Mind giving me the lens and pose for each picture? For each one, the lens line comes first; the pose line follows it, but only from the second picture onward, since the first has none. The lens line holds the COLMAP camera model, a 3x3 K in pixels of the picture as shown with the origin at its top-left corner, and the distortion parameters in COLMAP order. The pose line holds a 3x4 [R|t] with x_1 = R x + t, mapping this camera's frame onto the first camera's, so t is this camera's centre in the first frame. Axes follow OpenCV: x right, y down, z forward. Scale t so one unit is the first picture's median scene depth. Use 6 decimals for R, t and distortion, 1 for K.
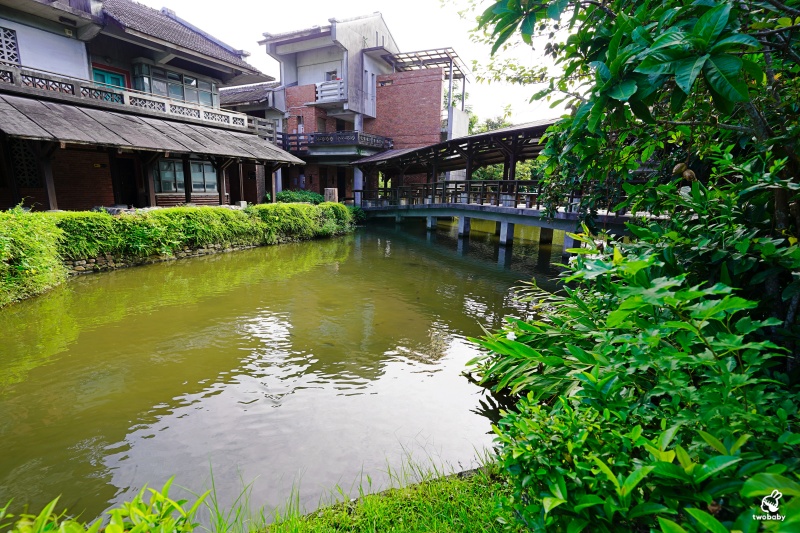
lens RADIAL K [[388.3, 0, 400.0], [0, 388.3, 266.5], [0, 0, 1]] dist [0.000660, 0.000717]
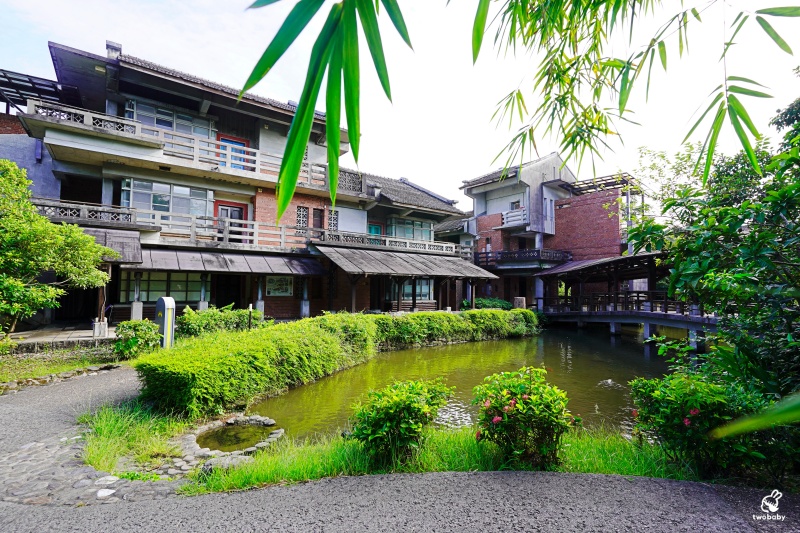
lens RADIAL K [[388.3, 0, 400.0], [0, 388.3, 266.5], [0, 0, 1]] dist [0.000660, 0.000717]
pose [[0.909952, -0.035225, -0.413214, -0.011213], [-0.073762, 0.966752, -0.244845, 0.029495], [0.408100, 0.253277, 0.877100, -0.231824]]
